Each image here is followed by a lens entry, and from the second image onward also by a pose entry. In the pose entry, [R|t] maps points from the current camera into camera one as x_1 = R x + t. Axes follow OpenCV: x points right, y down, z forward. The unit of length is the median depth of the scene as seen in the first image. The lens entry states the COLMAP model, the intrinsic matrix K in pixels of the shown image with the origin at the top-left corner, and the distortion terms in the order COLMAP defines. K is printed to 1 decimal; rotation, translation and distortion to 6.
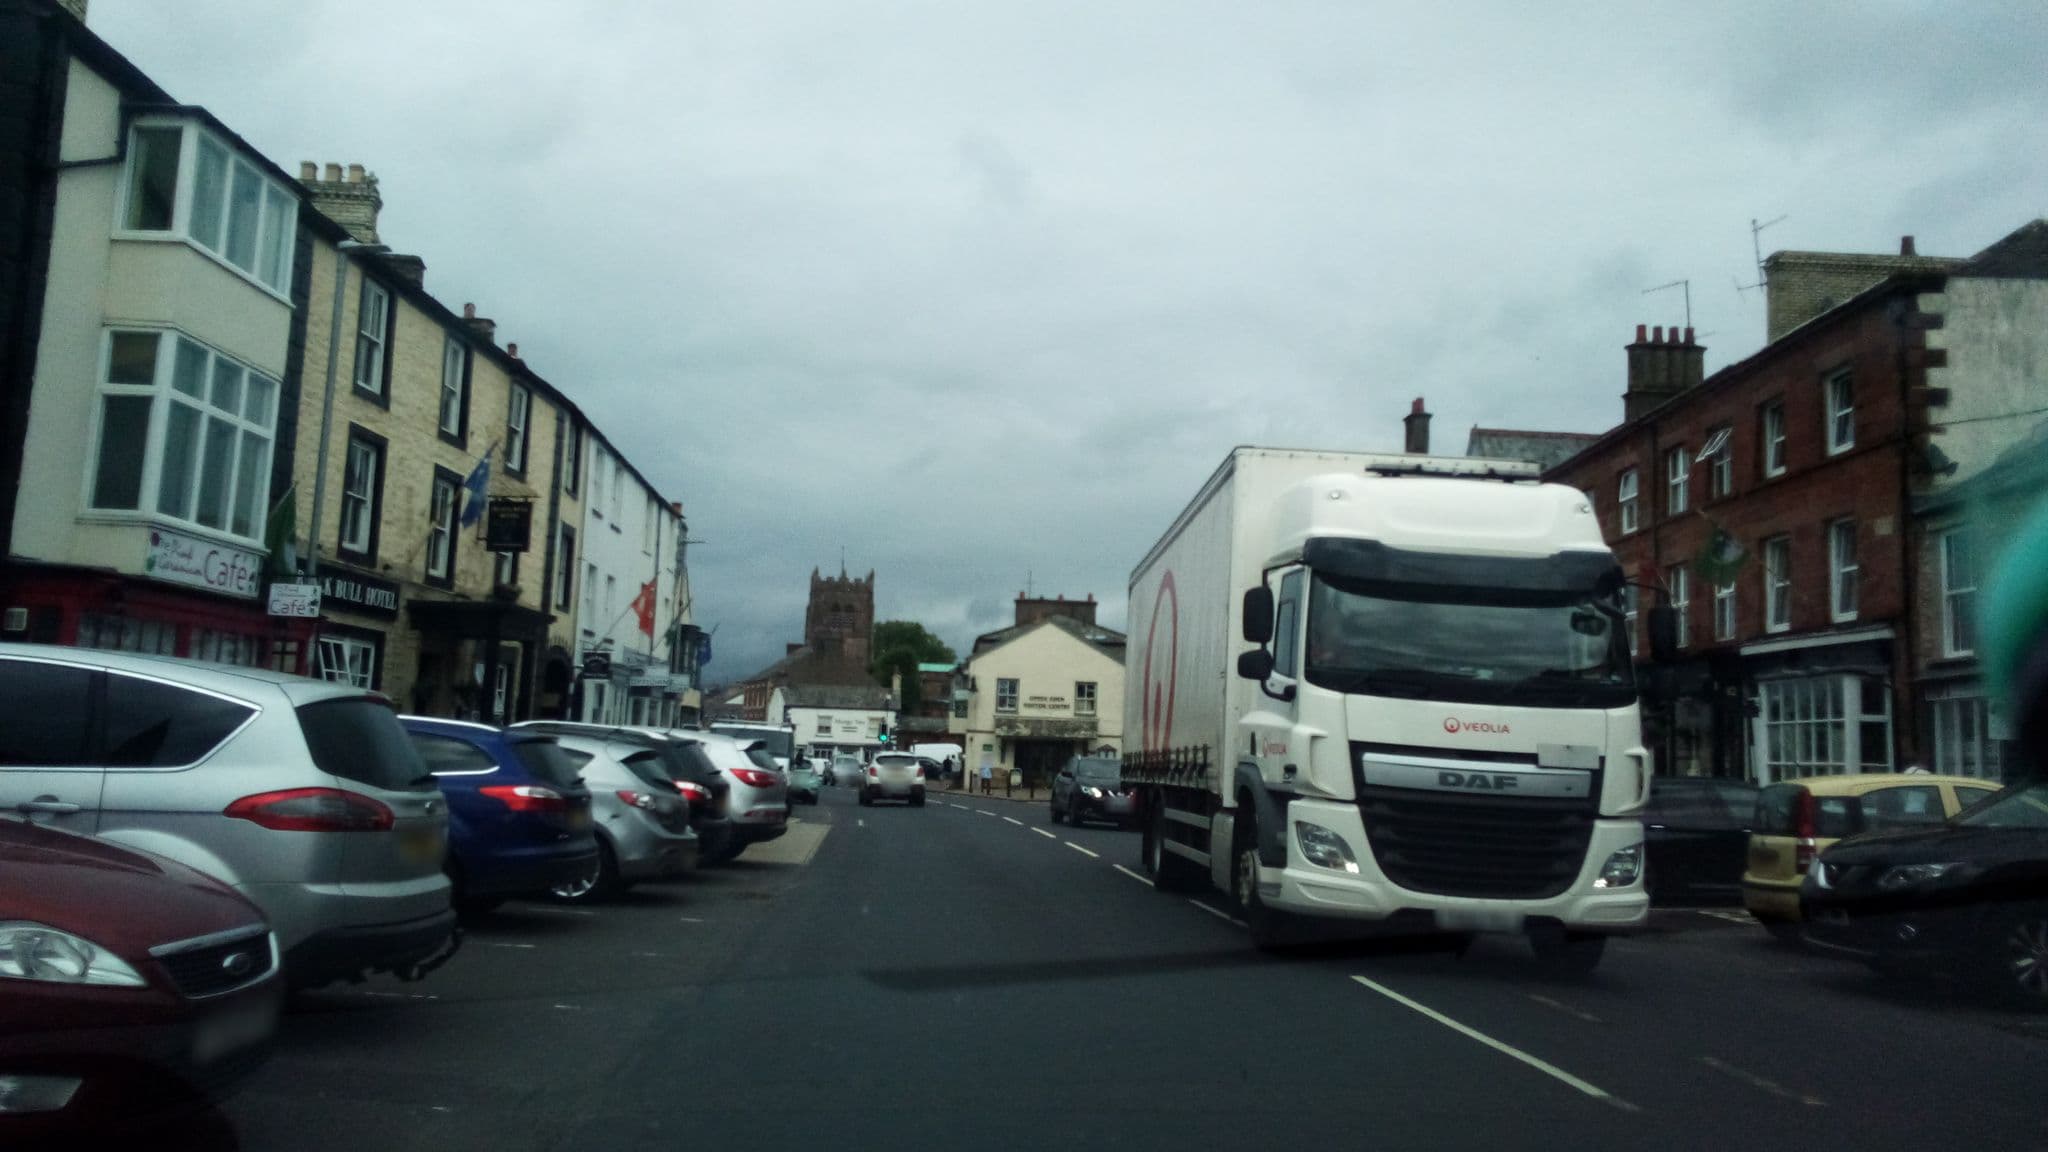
lens RADIAL K [[1489.9, 0, 1024.0], [0, 1489.9, 576.0], [0, 0, 1]] dist [0.000020, -0.001478]
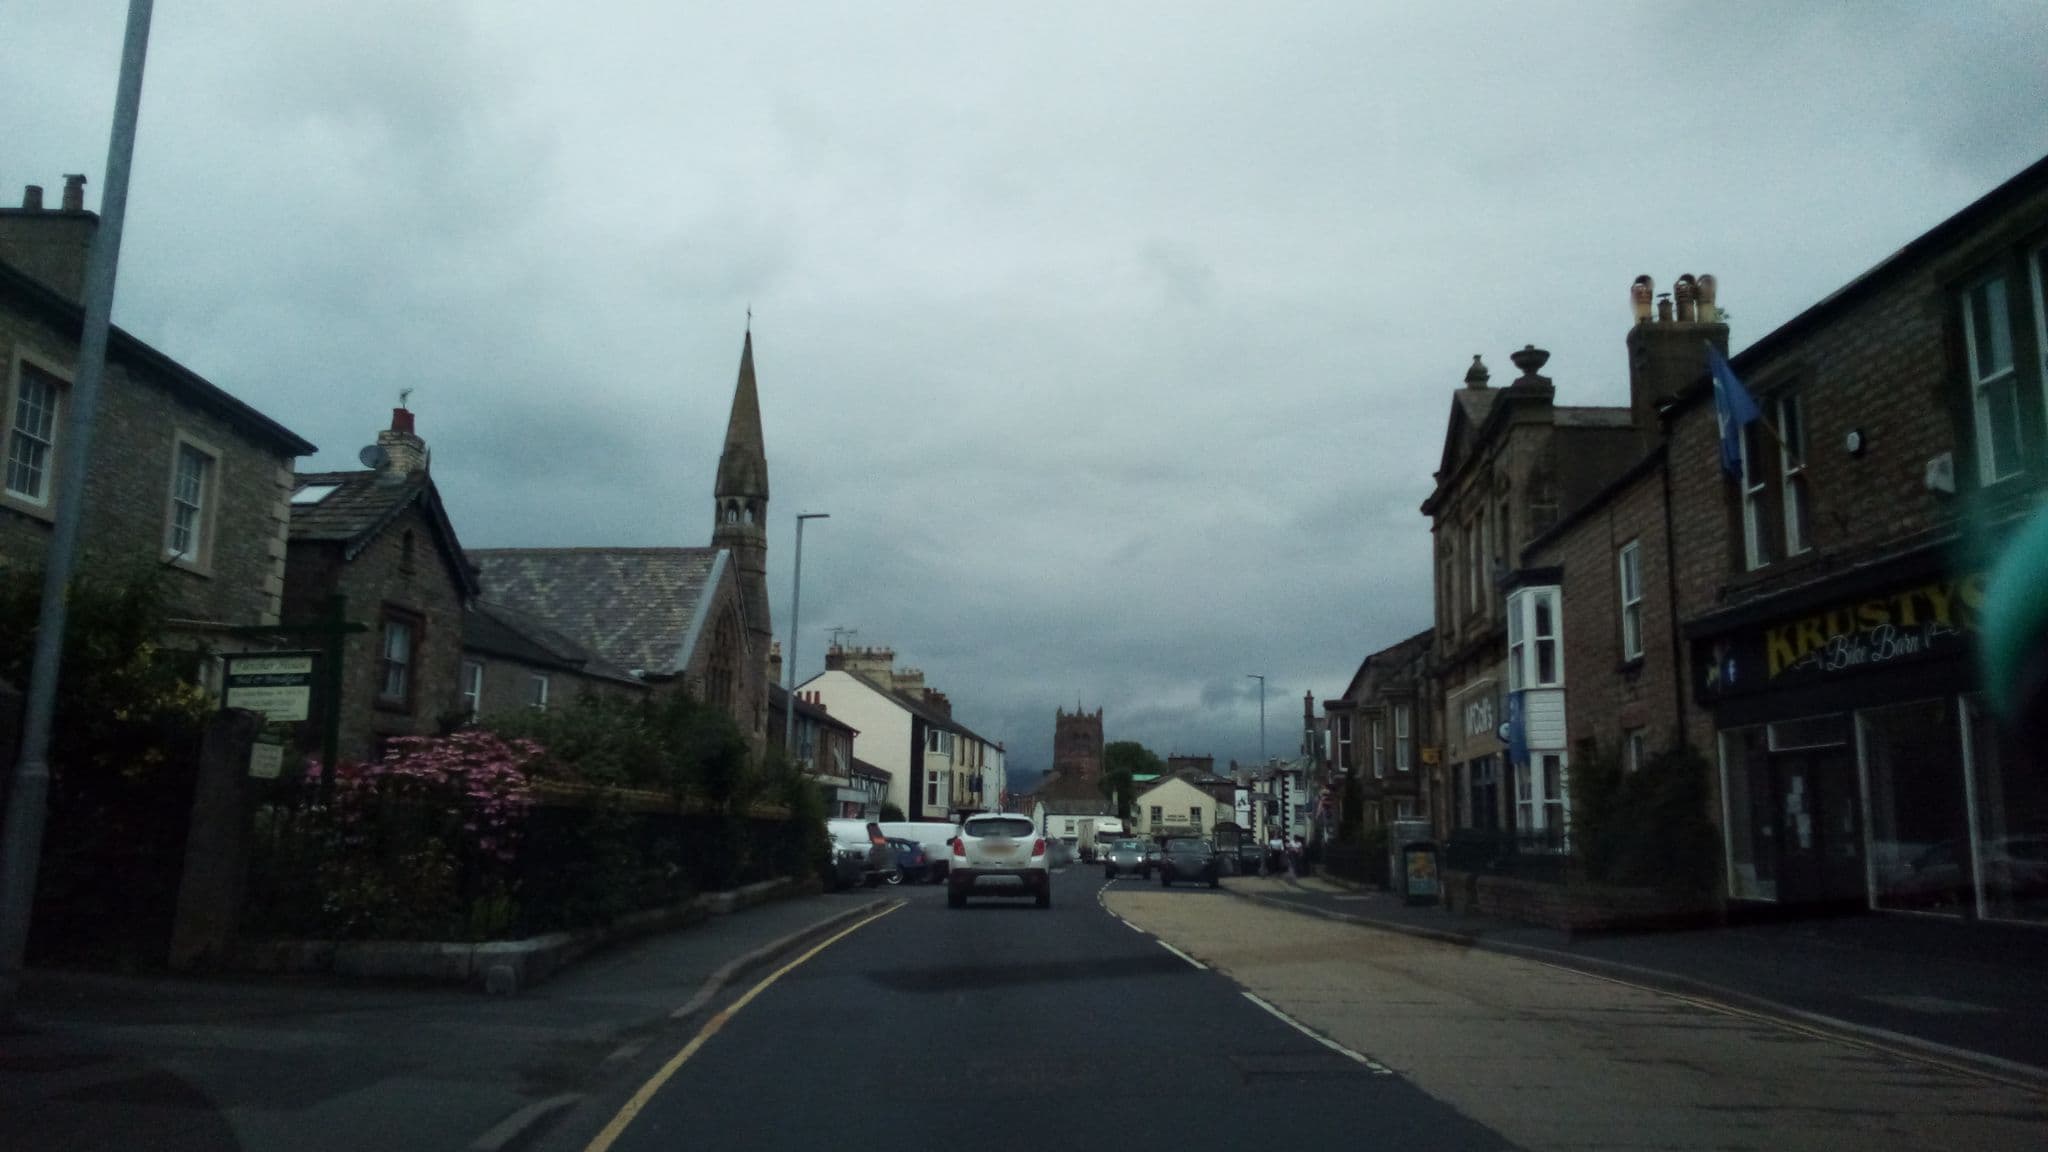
lens RADIAL K [[1490.5, 0, 963.1], [0, 1490.5, 508.2], [0, 0, 1]] dist [0.007803, 0.000721]
pose [[0.978478, -0.061429, -0.196993, 0.086321], [0.041259, 0.993626, -0.104908, -0.072706], [0.202182, 0.094522, 0.974776, -0.586374]]
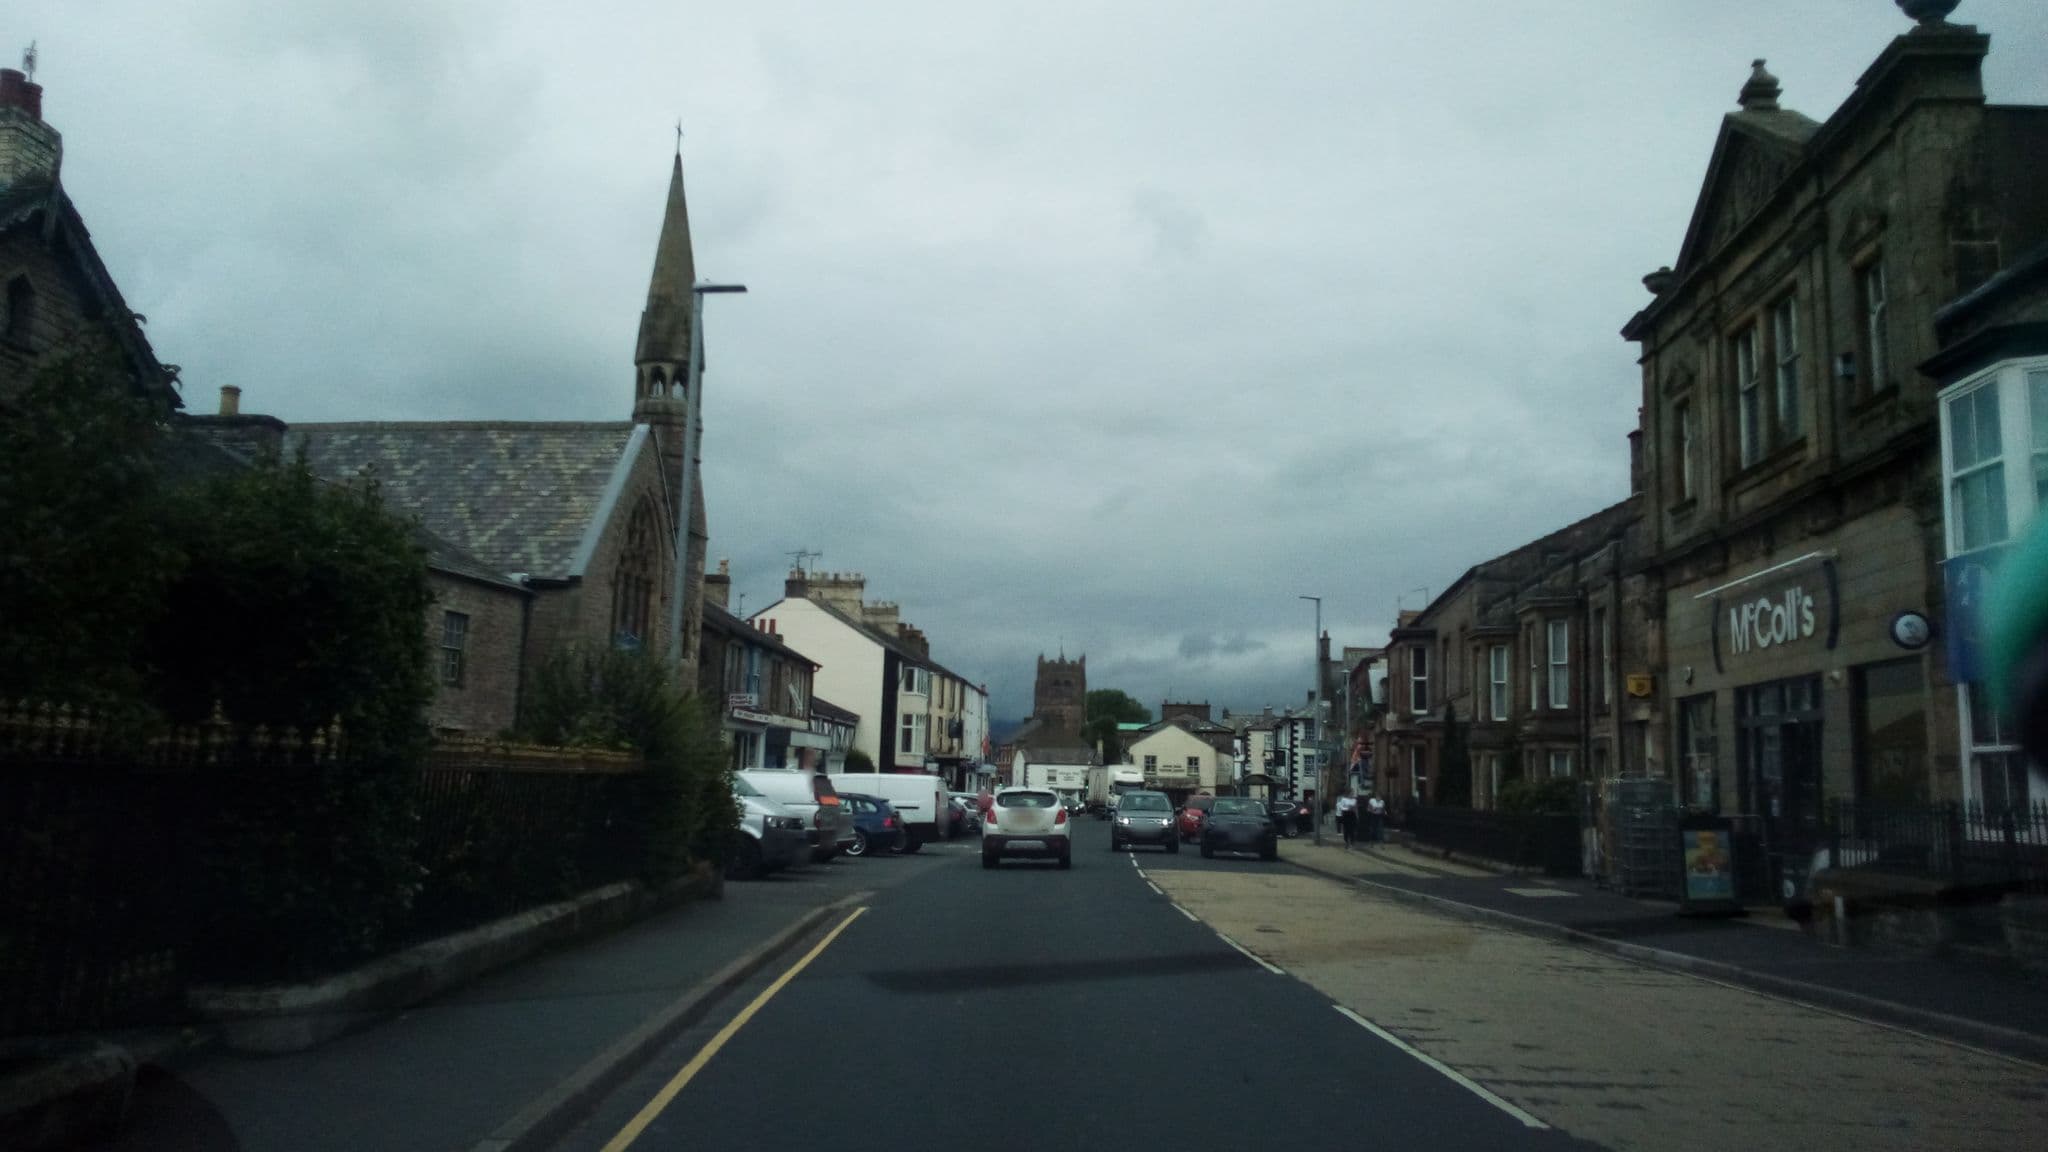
lens RADIAL K [[1489.9, 0, 1024.0], [0, 1489.9, 576.0], [0, 0, 1]] dist [0.000020, -0.001478]
pose [[0.988835, -0.031963, -0.145545, 0.061303], [0.028539, 0.999266, -0.025557, -0.062208], [0.146255, 0.021118, 0.989021, -0.478565]]
